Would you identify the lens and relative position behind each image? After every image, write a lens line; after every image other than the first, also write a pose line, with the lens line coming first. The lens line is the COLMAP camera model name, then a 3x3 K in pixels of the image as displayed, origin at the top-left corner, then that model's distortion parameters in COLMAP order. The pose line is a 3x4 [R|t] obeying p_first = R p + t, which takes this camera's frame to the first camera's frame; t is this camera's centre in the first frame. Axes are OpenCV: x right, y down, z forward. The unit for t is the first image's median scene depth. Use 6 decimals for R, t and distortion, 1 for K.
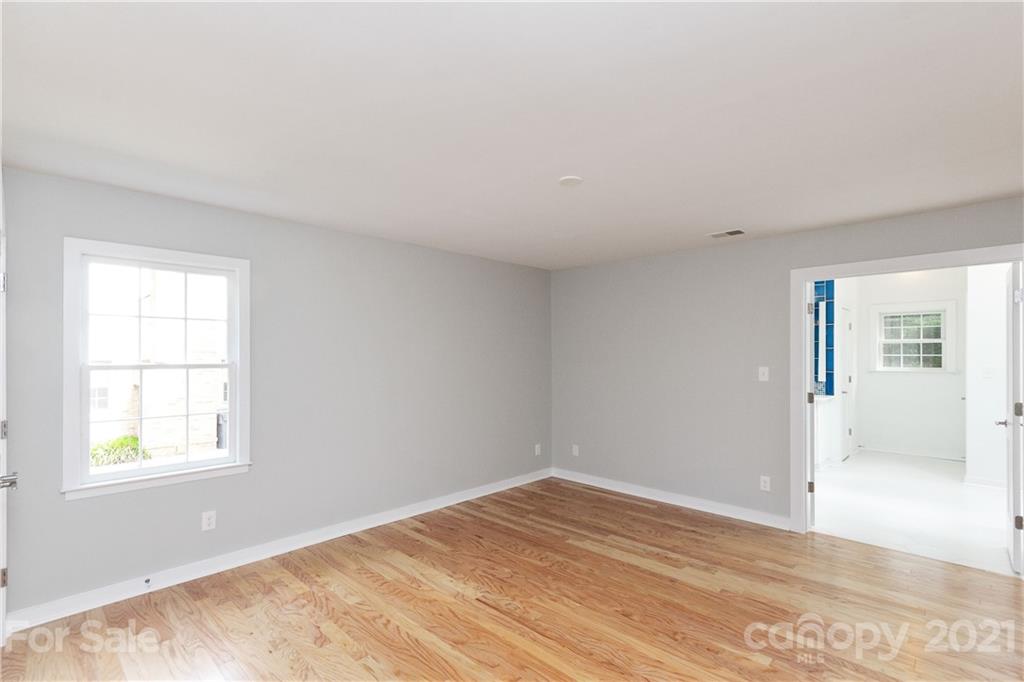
lens RADIAL K [[474.7, 0, 514.7], [0, 474.7, 351.8], [0, 0, 1]] dist [0.012454, 0.000311]
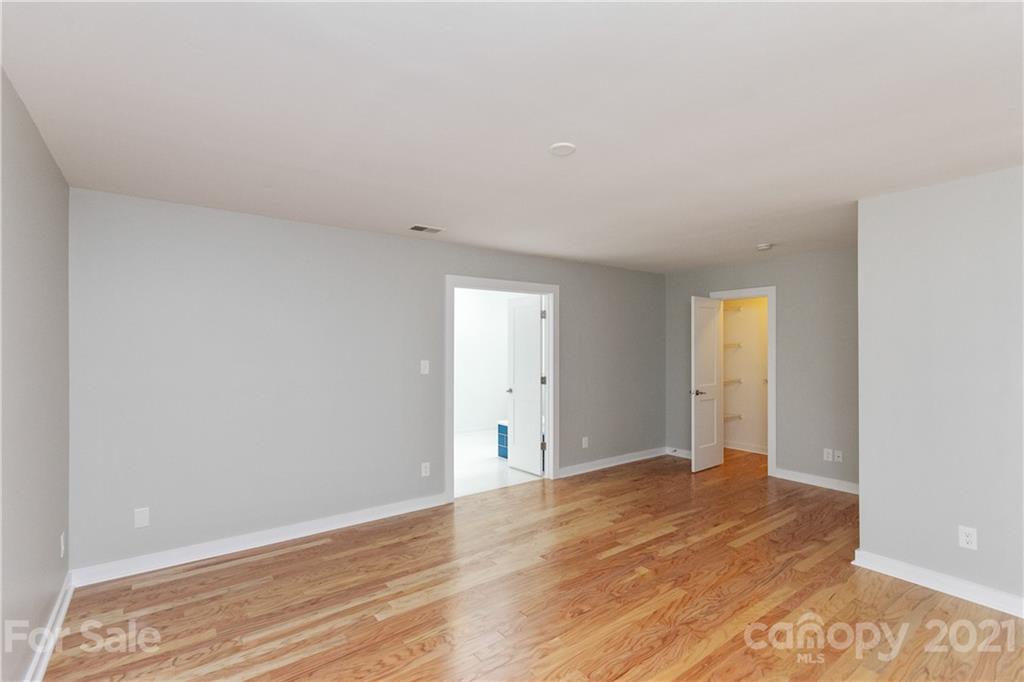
lens RADIAL K [[474.7, 0, 514.6], [0, 474.7, 345.0], [0, 0, 1]] dist [0.012454, 0.000311]
pose [[0.156199, 0.006528, 0.987704, -0.498615], [-0.008204, 0.999952, -0.005312, 0.000551], [-0.987692, -0.007274, 0.156245, 0.634989]]
